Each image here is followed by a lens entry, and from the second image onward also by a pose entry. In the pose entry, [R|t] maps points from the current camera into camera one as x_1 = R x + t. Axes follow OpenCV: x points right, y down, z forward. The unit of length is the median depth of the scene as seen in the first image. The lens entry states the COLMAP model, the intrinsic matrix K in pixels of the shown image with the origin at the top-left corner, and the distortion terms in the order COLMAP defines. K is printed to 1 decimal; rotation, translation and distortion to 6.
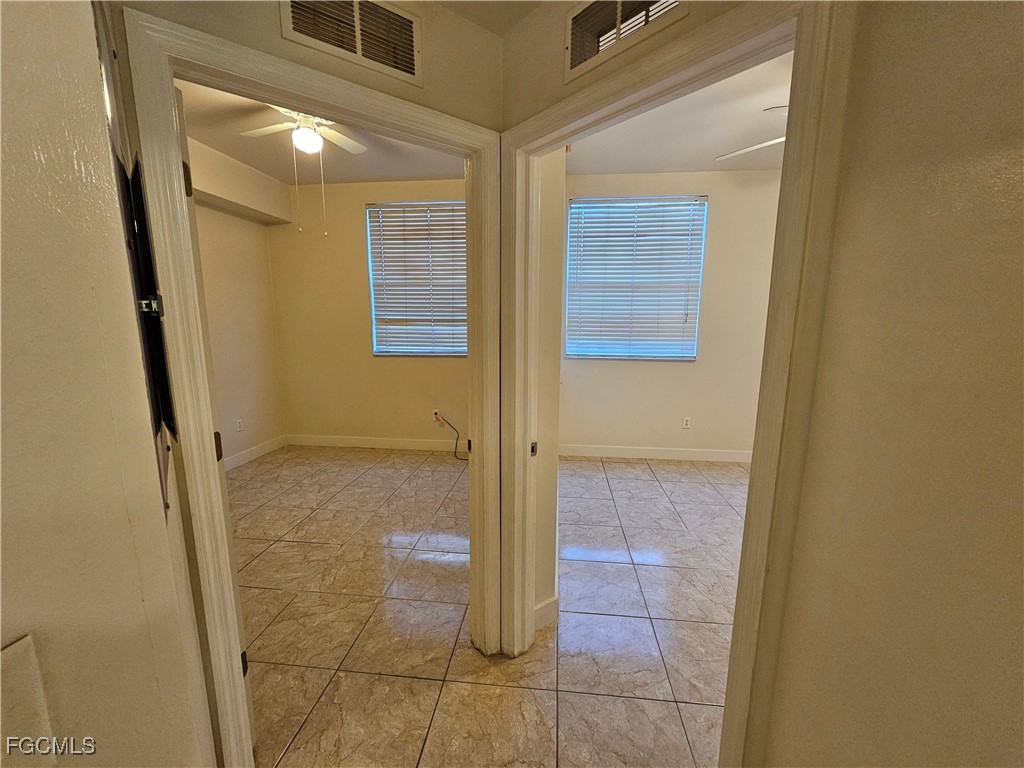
lens RADIAL K [[419.6, 0, 532.9], [0, 419.6, 384.0], [0, 0, 1]] dist [-0.002826, 0.000451]
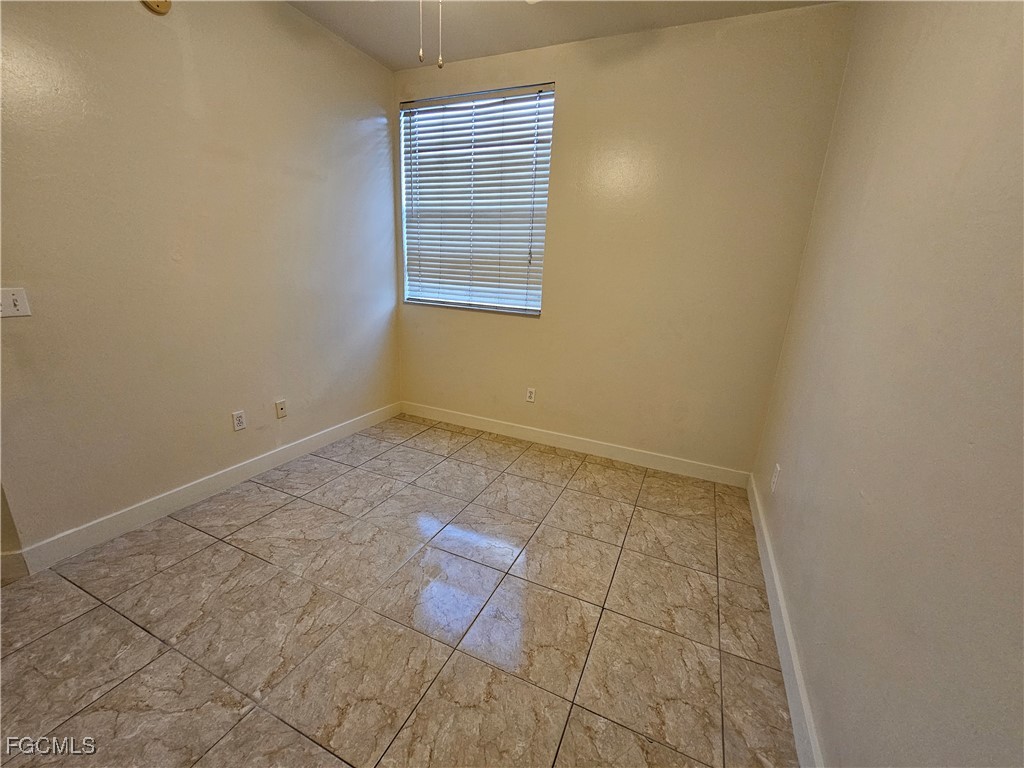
lens RADIAL K [[419.6, 0, 515.1], [0, 419.6, 385.7], [0, 0, 1]] dist [-0.002826, 0.000451]
pose [[0.949315, 0.124496, -0.288620, 0.585126], [-0.096966, 0.989427, 0.107850, -0.007727], [0.298995, -0.074397, 0.951350, 0.247537]]
